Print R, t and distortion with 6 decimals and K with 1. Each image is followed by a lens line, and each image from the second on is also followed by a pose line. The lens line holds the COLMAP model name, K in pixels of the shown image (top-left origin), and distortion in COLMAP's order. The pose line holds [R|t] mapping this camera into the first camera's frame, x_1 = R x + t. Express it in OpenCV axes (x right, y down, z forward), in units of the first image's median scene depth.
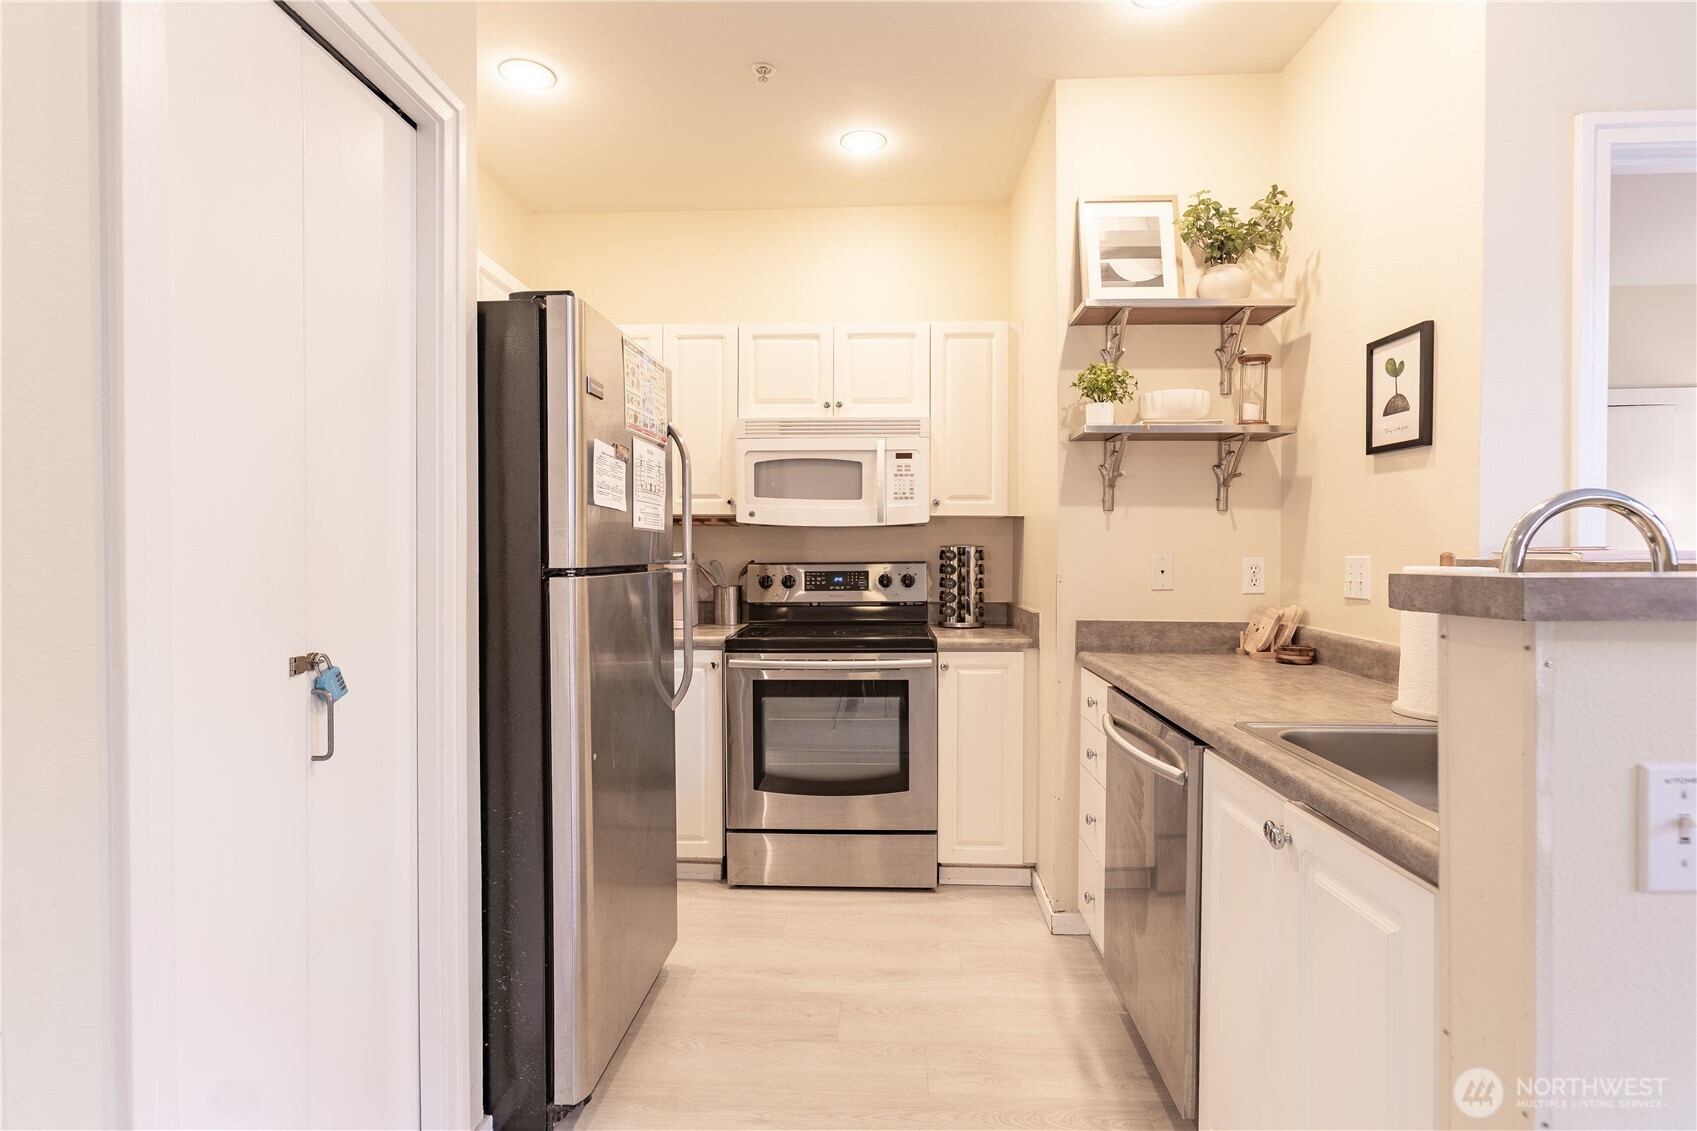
lens RADIAL K [[883.6, 0, 848.5], [0, 883.6, 565.5], [0, 0, 1]] dist [-0.001783, -0.000014]
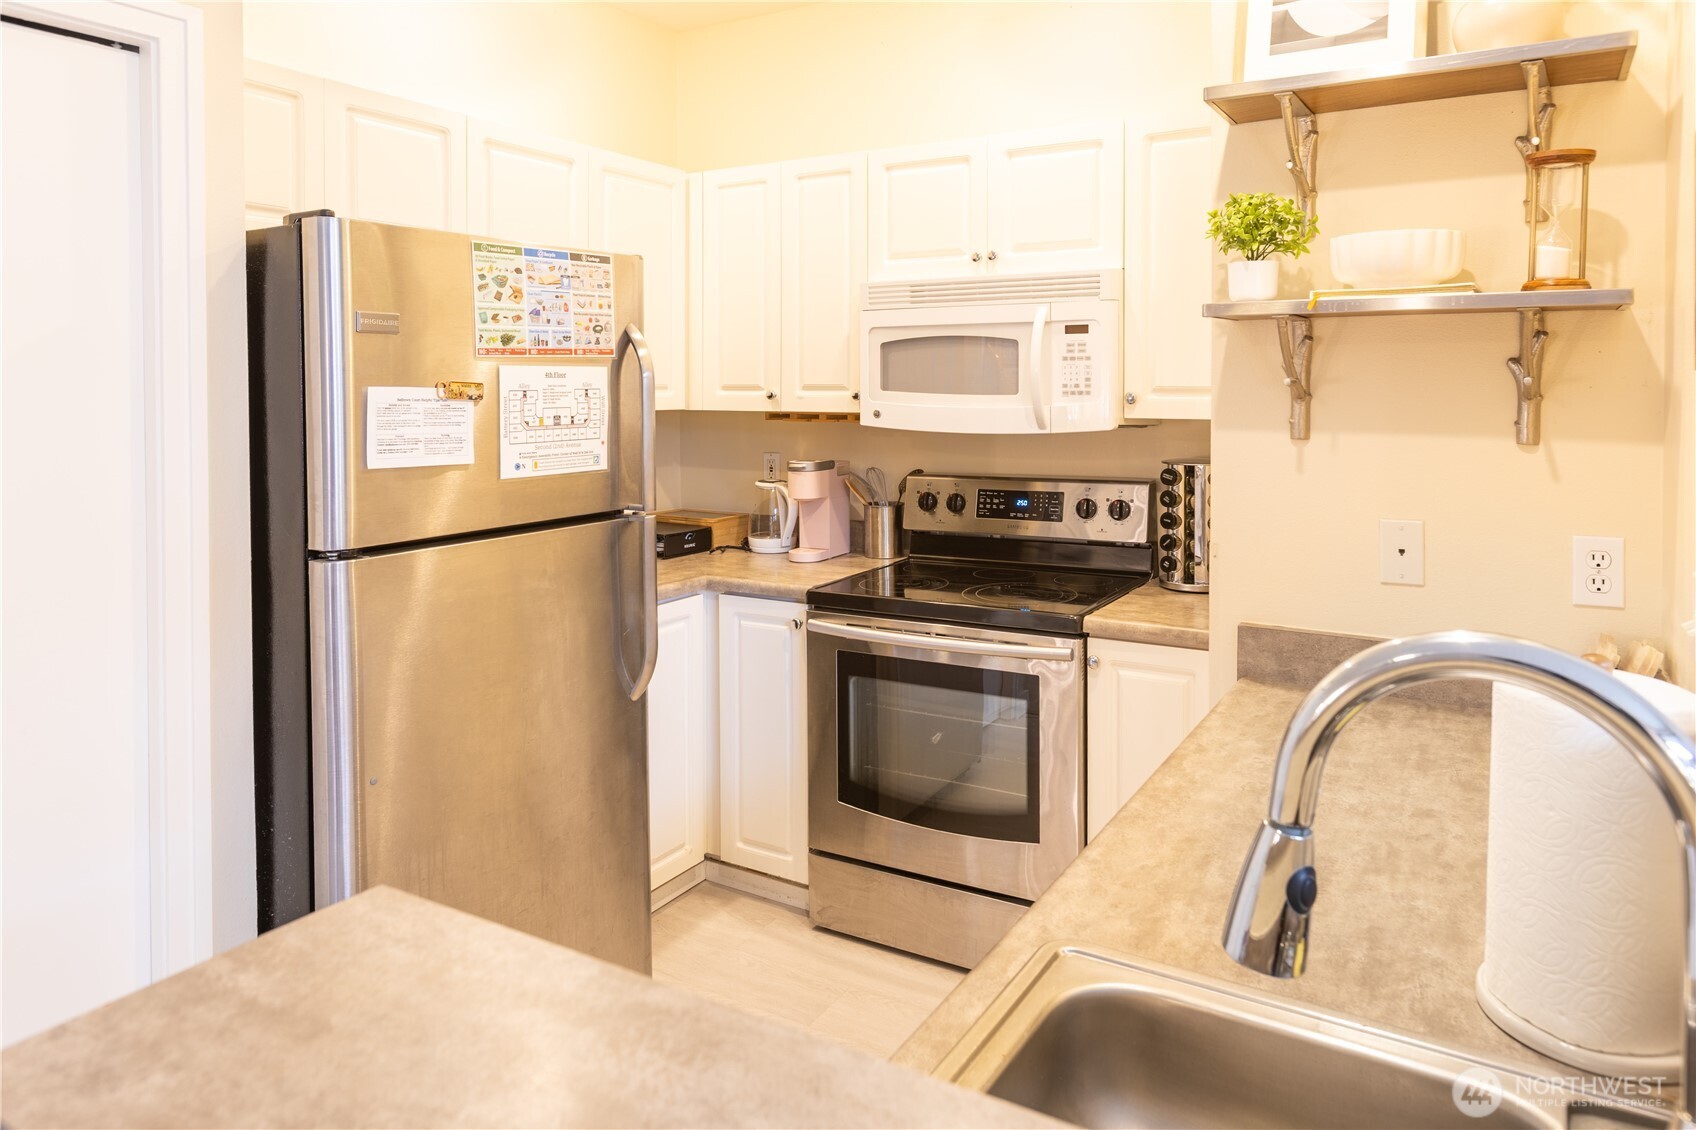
lens RADIAL K [[1156.2, 0, 849.7], [0, 1156.2, 400.2], [0, 0, 1]] dist [0.028054, -0.001518]
pose [[0.875553, 0.002666, -0.483114, 0.359602], [0.000278, 0.999982, 0.006022, -0.082181], [0.483122, -0.005407, 0.875537, 0.170459]]
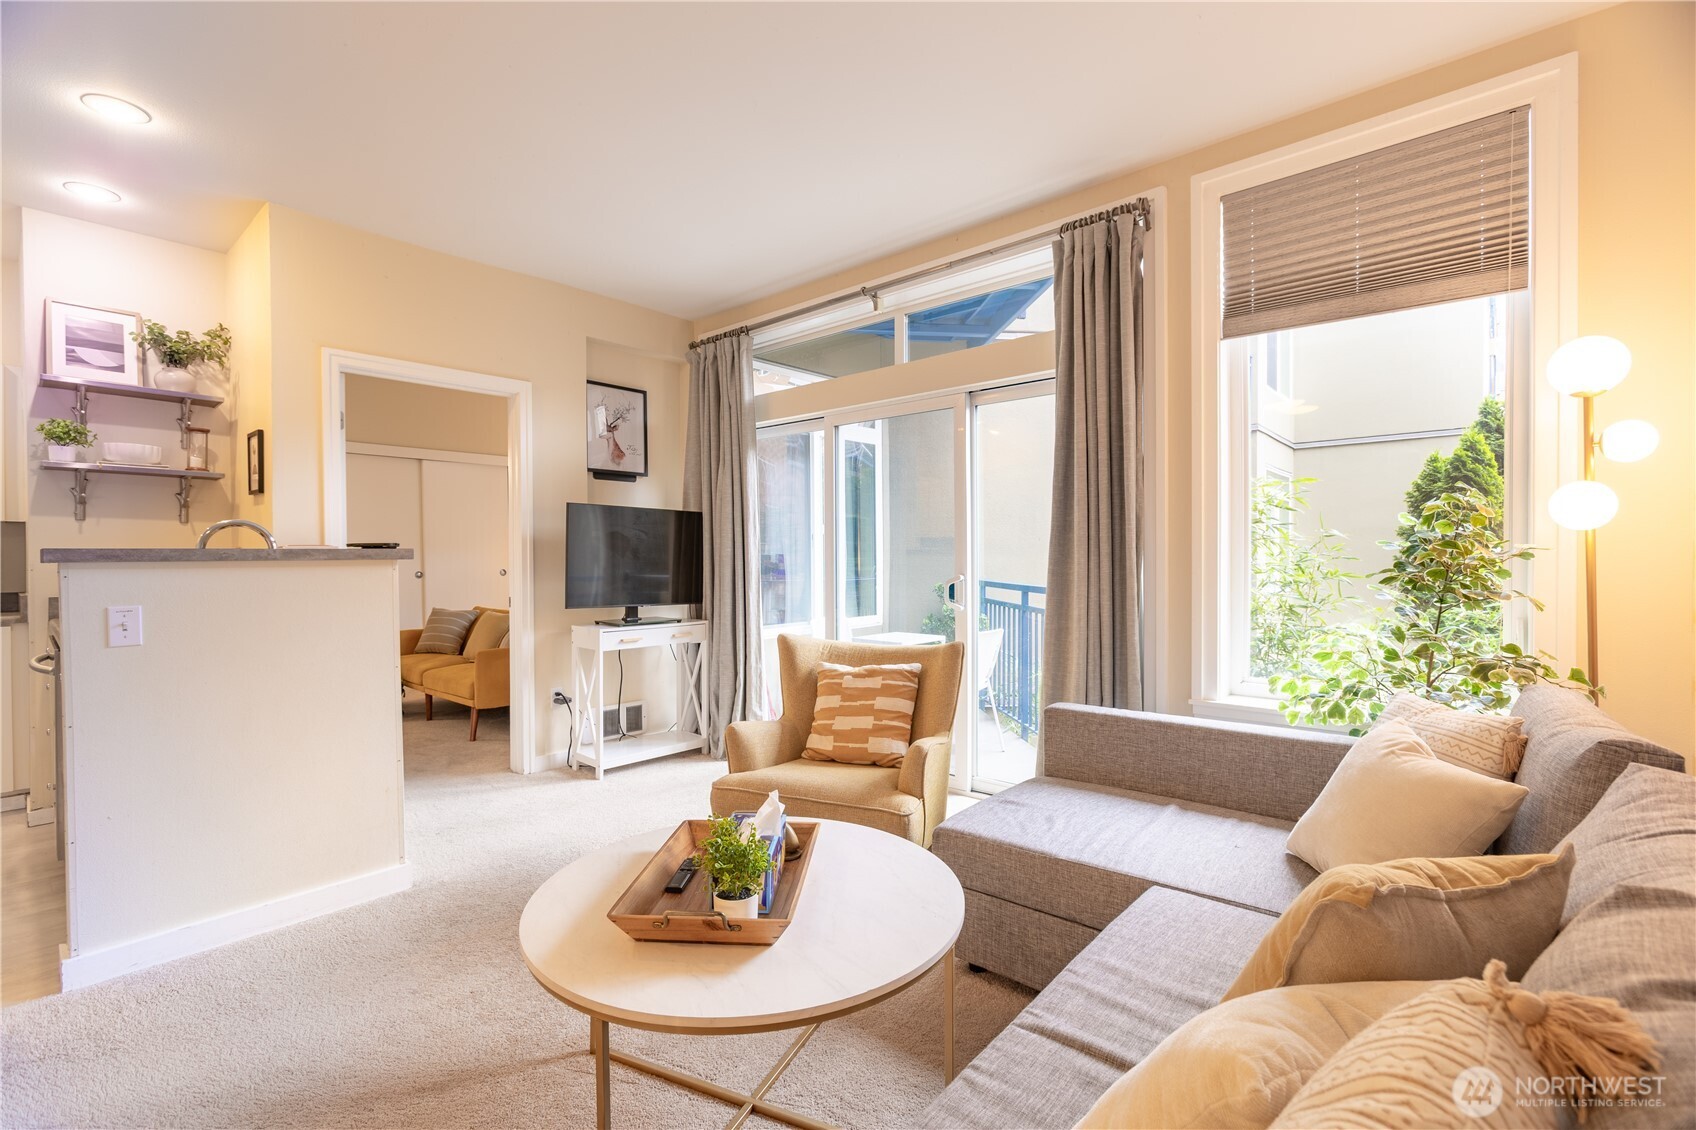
lens RADIAL K [[754.6, 0, 848.0], [0, 754.6, 565.0], [0, 0, 1]] dist [0.000903, 0.000132]
pose [[0.626620, -0.008950, 0.779274, 0.106036], [0.014680, 0.999892, -0.000320, 0.026348], [-0.779187, 0.011640, 0.626684, -0.667733]]
